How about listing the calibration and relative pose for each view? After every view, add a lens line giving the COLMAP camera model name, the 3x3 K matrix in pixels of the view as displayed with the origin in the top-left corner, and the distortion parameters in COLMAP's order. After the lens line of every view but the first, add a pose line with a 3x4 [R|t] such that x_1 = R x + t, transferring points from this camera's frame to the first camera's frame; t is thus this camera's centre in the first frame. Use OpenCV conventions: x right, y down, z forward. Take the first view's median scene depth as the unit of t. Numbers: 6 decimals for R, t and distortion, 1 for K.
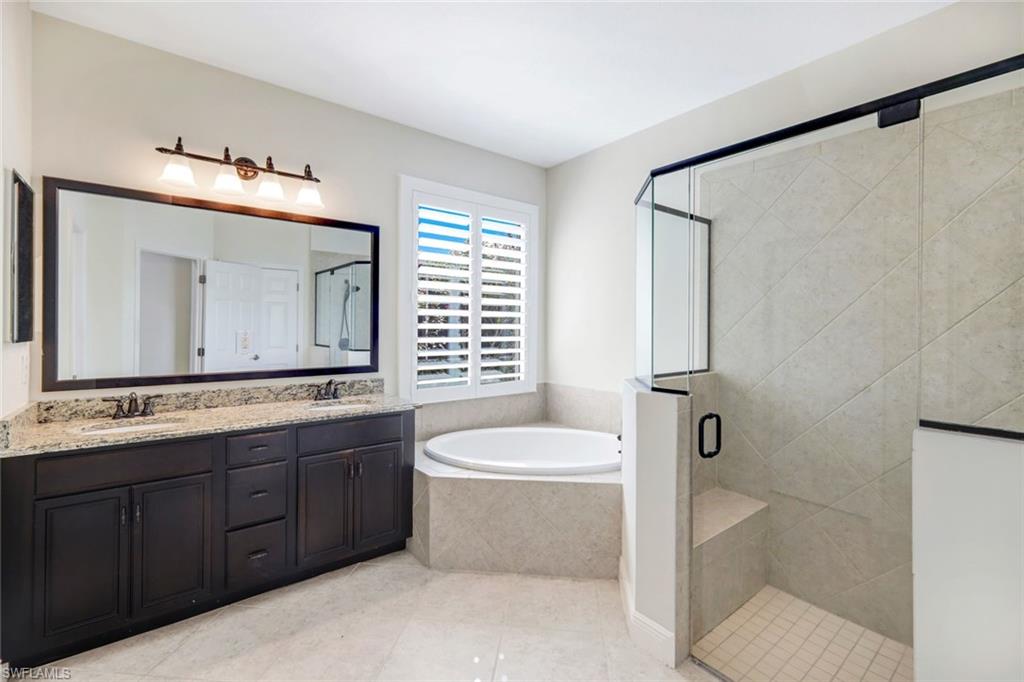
lens RADIAL K [[456.4, 0, 515.1], [0, 456.4, 325.7], [0, 0, 1]] dist [0.002109, 0.000348]
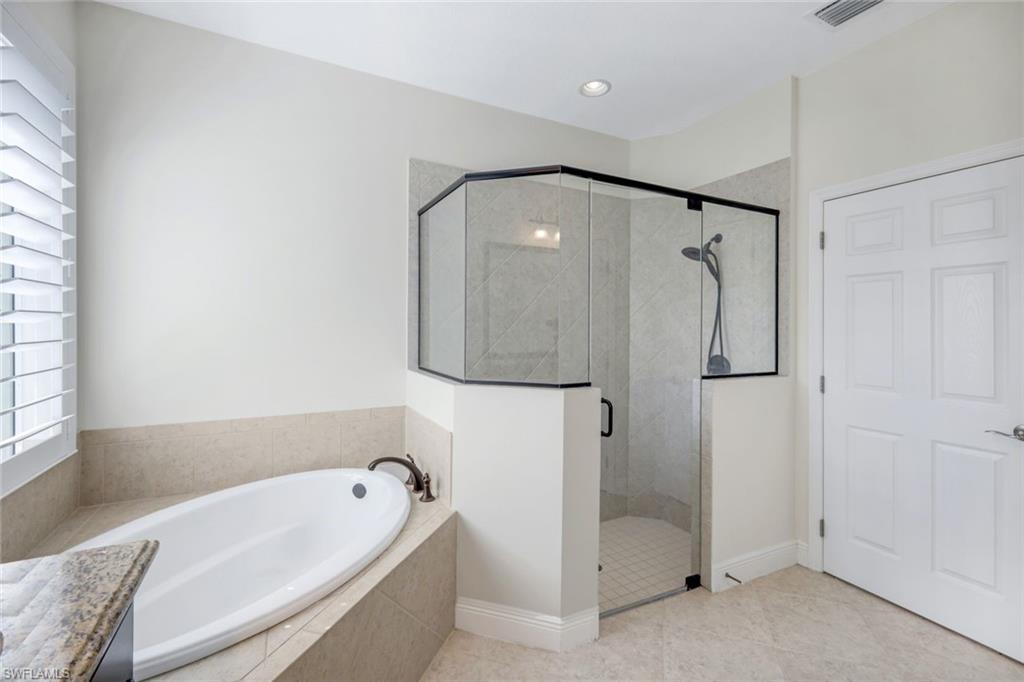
lens RADIAL K [[456.4, 0, 515.1], [0, 456.4, 325.7], [0, 0, 1]] dist [0.002109, 0.000348]
pose [[0.197592, -0.009144, 0.980242, -0.579710], [-0.007831, 0.999910, 0.010906, -0.005399], [-0.980253, -0.009831, 0.197503, 0.748679]]
